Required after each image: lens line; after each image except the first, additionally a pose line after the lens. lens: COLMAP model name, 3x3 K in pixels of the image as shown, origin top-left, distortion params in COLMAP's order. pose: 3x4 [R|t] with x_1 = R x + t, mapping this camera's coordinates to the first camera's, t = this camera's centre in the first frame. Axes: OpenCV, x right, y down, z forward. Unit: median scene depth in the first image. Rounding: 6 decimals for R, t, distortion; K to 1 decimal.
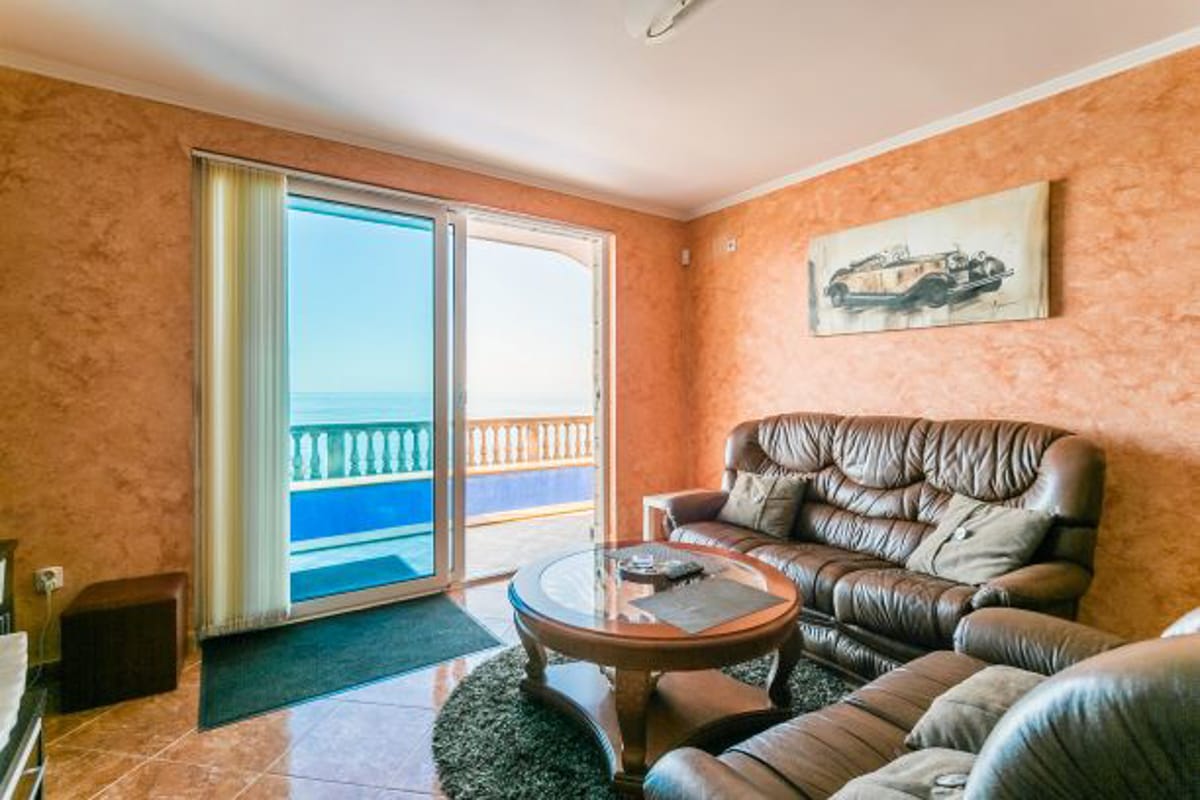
lens RADIAL K [[565.8, 0, 603.3], [0, 565.8, 387.5], [0, 0, 1]] dist [-0.014367, 0.003007]
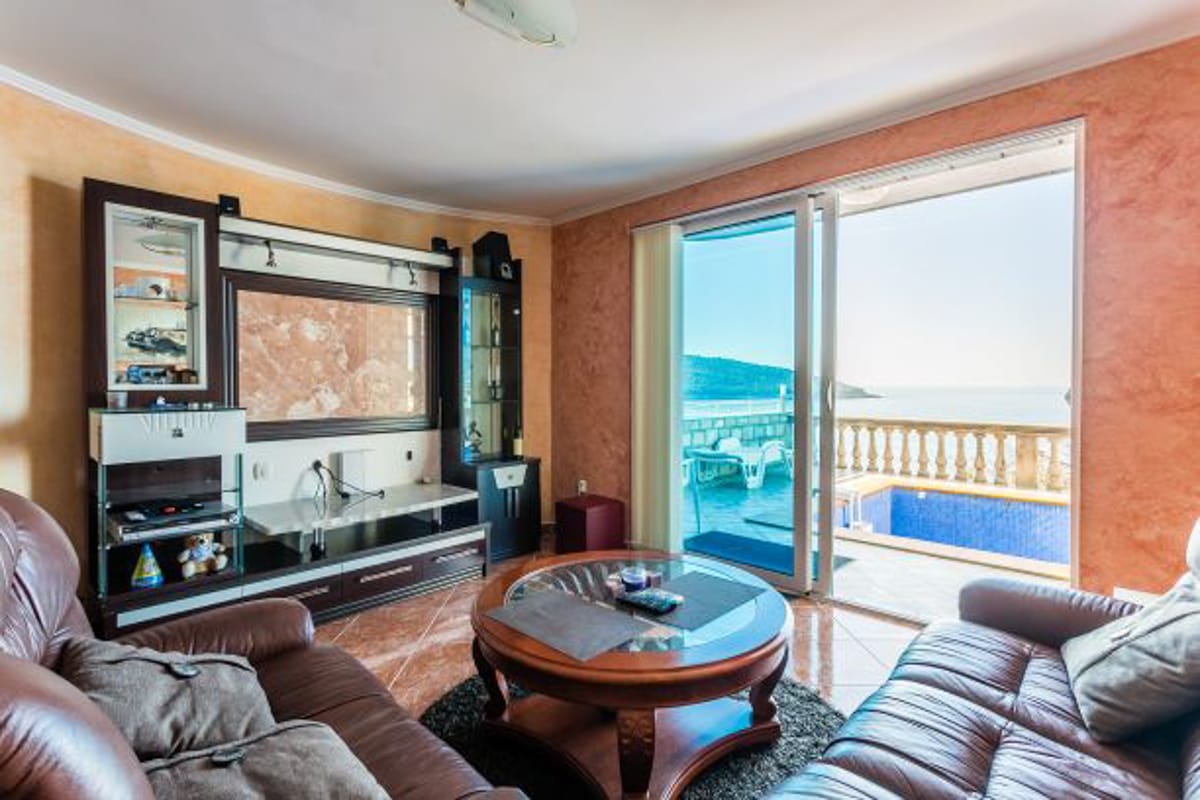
lens RADIAL K [[579.3, 0, 600.7], [0, 579.3, 400.2], [0, 0, 1]] dist [0.014755, 0.000251]
pose [[0.187937, 0.027432, -0.981798, 0.765075], [0.002909, 0.999590, 0.028486, -0.001198], [0.982177, -0.008210, 0.187780, 0.572000]]
